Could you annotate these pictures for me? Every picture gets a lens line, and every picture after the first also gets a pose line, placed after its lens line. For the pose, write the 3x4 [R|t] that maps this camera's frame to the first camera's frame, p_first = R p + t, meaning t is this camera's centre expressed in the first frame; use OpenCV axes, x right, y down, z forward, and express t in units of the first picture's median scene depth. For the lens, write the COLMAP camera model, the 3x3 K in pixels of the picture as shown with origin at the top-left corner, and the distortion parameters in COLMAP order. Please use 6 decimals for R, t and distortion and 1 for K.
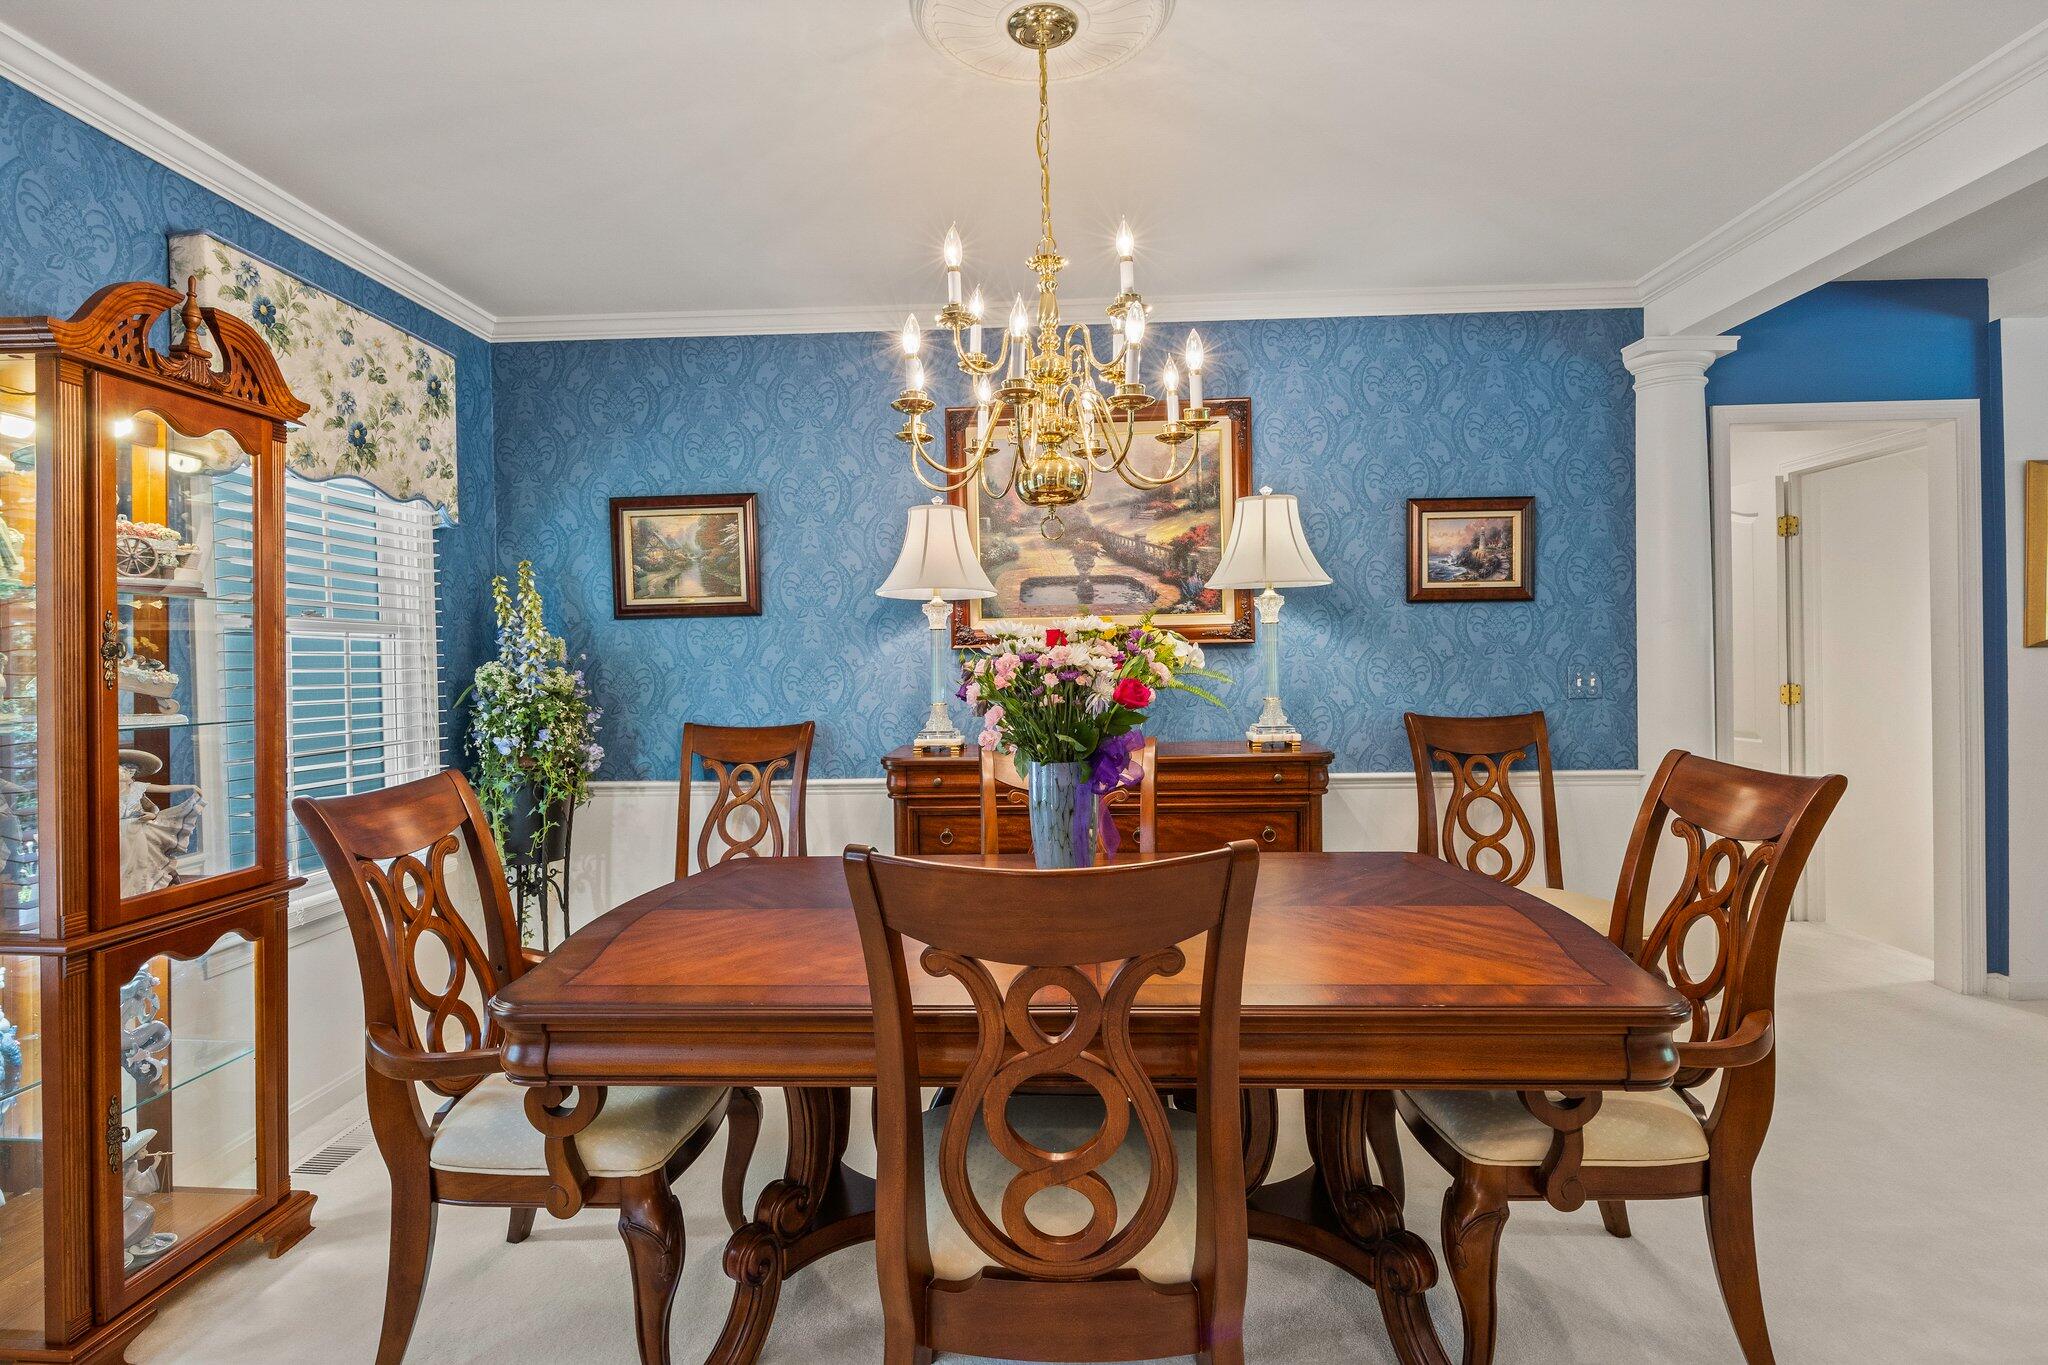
lens RADIAL K [[1029.6, 0, 1023.5], [0, 1029.6, 666.6], [0, 0, 1]] dist [-0.007367, 0.000309]
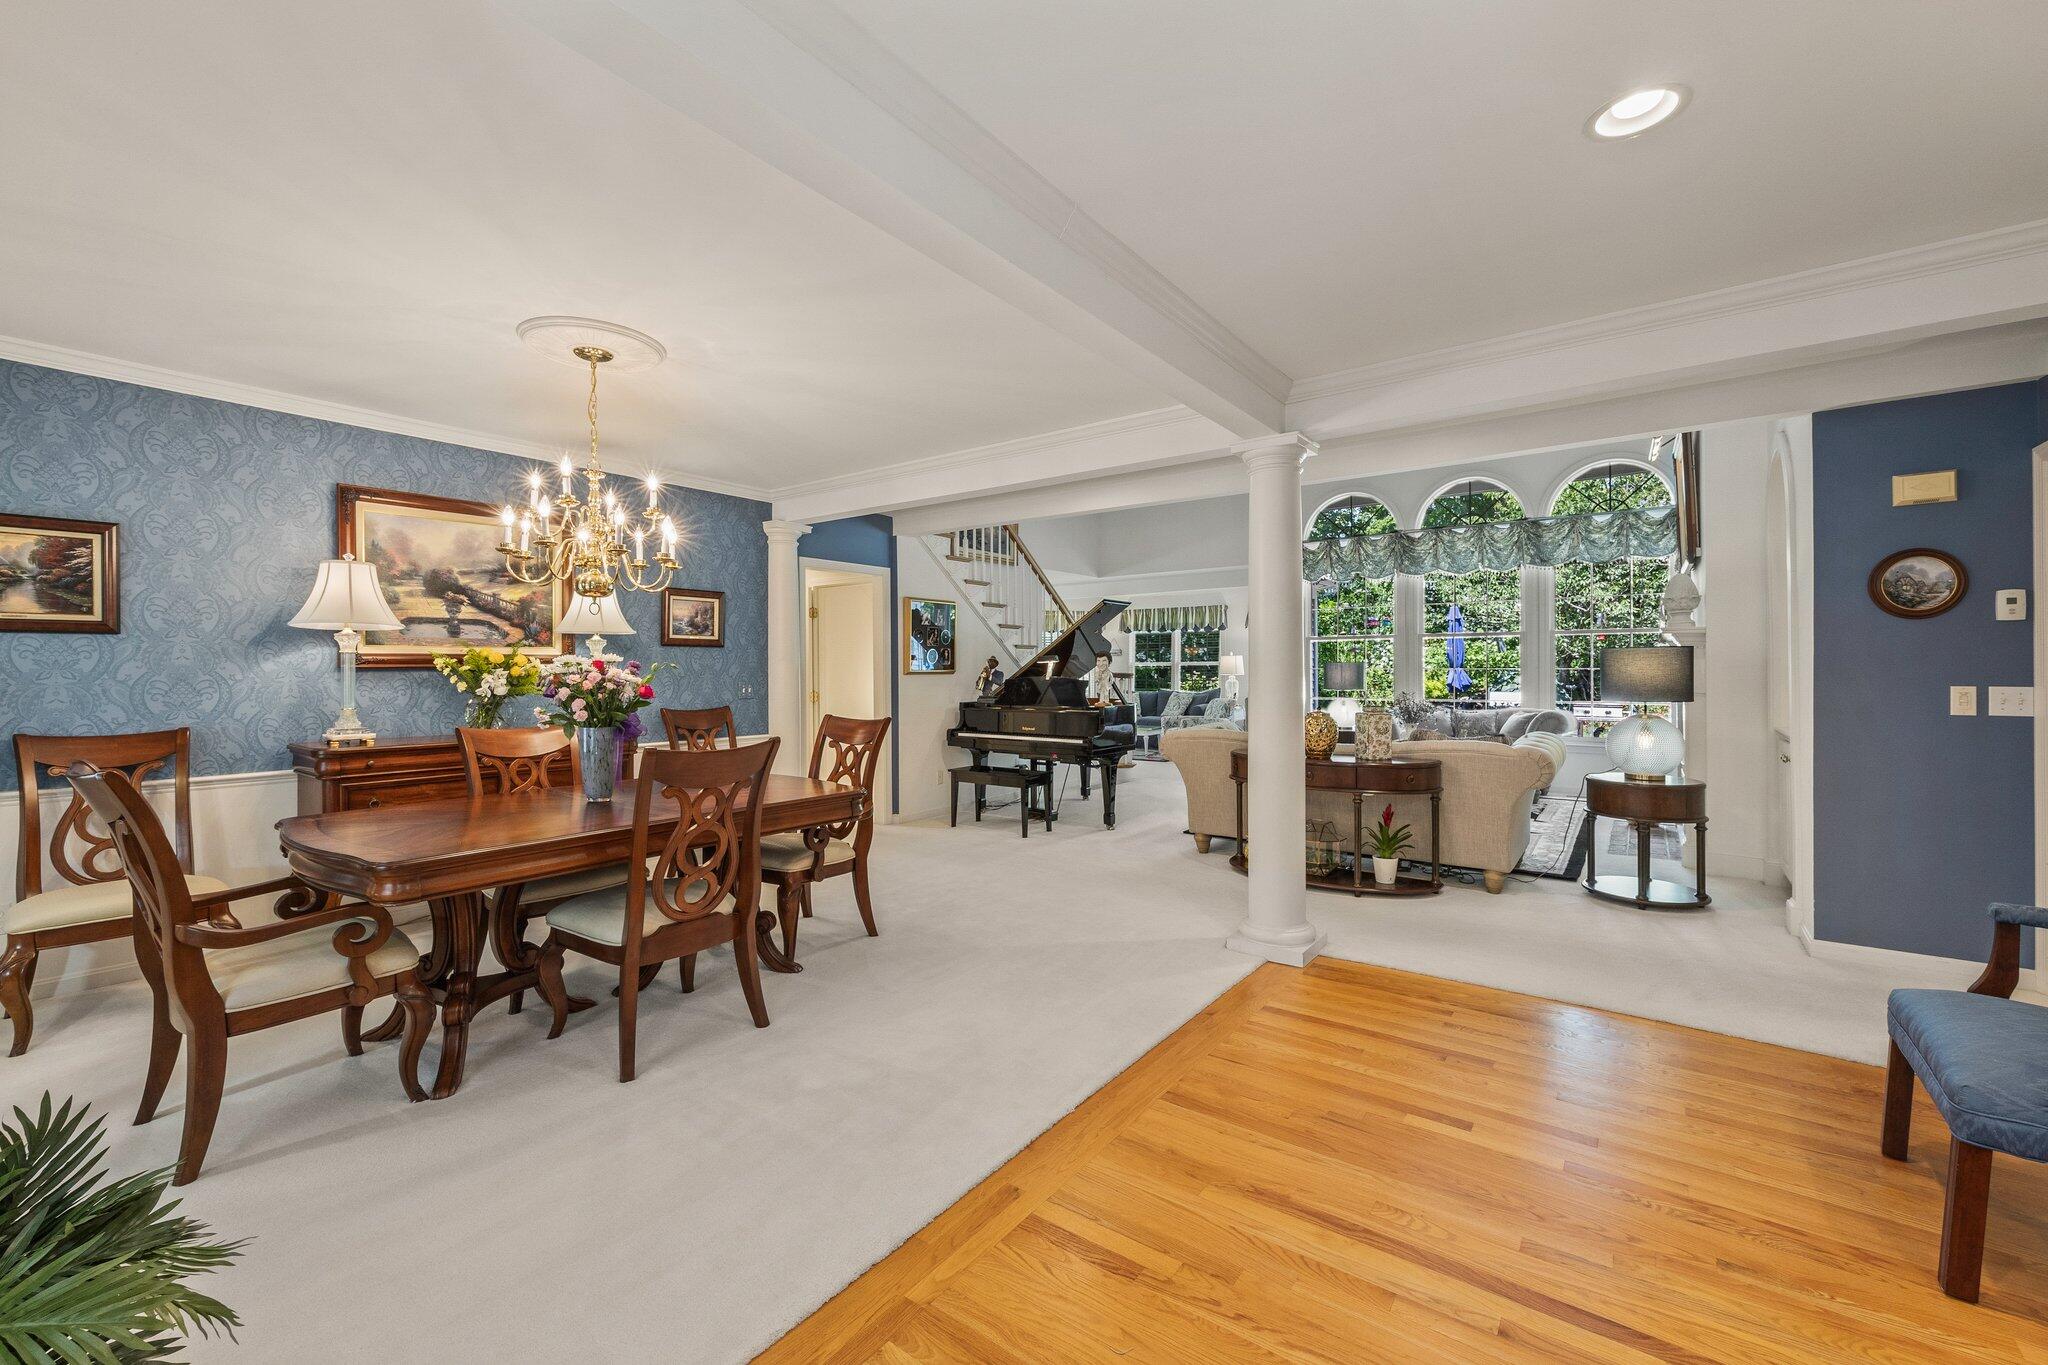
lens RADIAL K [[843.9, 0, 1020.5], [0, 843.9, 674.8], [0, 0, 1]] dist [0.009929, -0.000612]
pose [[0.563813, 0.010418, 0.825837, -0.474221], [0.003622, 0.999880, -0.015087, 0.011735], [-0.825895, 0.011497, 0.563707, -0.322431]]
